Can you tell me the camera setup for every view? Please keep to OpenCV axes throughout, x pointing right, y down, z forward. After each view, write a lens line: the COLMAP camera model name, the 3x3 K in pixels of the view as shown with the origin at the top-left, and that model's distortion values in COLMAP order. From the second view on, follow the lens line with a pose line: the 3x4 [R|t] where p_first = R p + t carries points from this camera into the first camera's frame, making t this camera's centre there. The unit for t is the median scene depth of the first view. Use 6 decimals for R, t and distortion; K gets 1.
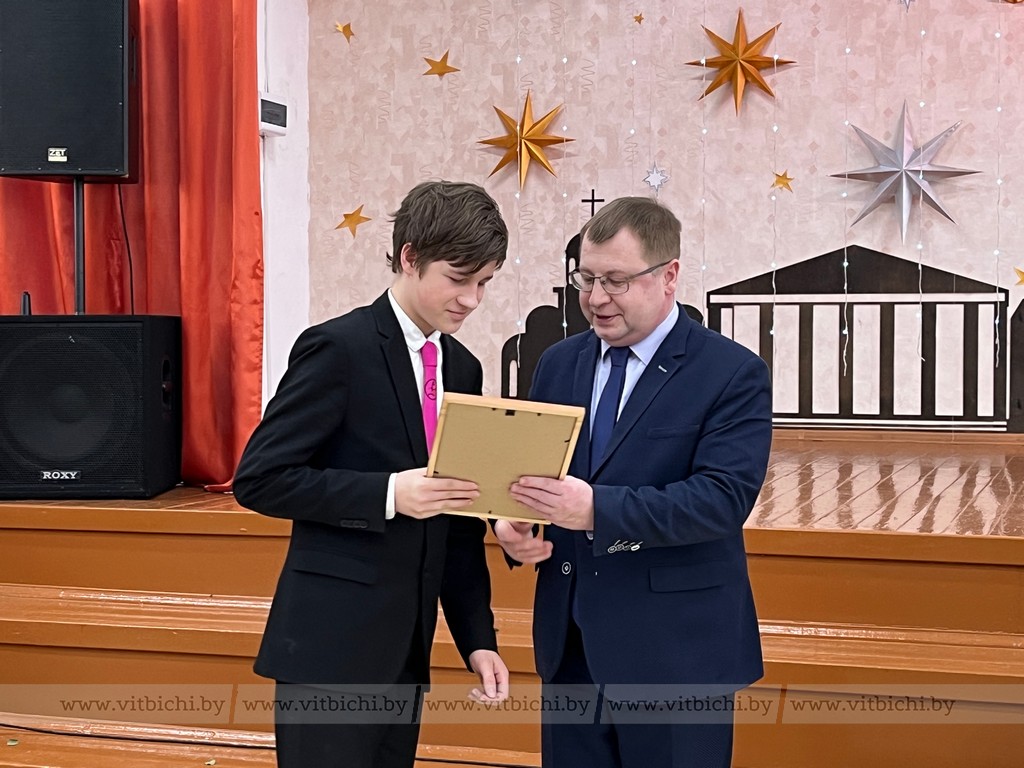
lens RADIAL K [[1872.5, 0, 493.5], [0, 1872.5, 373.6], [0, 0, 1]] dist [0.103929, 0.000000]
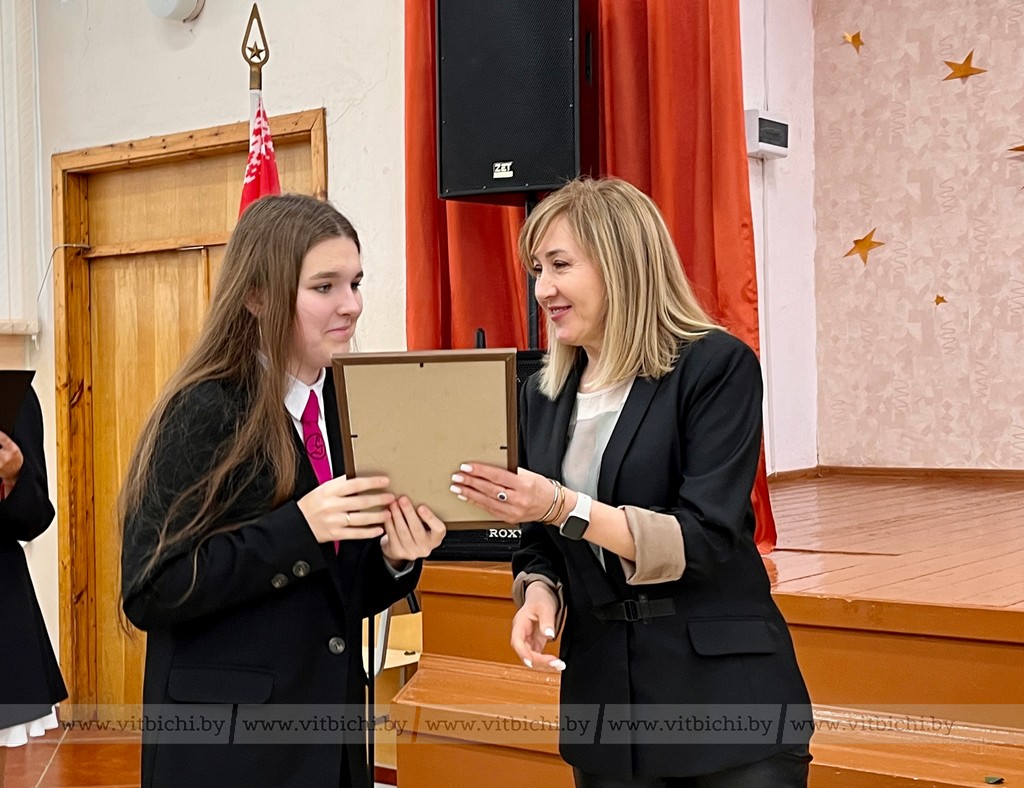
lens RADIAL K [[1590.9, 0, 404.4], [0, 1590.9, 426.1], [0, 0, 1]] dist [-0.003688, 0.000000]
pose [[0.932204, -0.007730, -0.361851, -0.003868], [0.010548, 0.999927, 0.005815, -0.000723], [0.361780, -0.009238, 0.932218, 0.199442]]
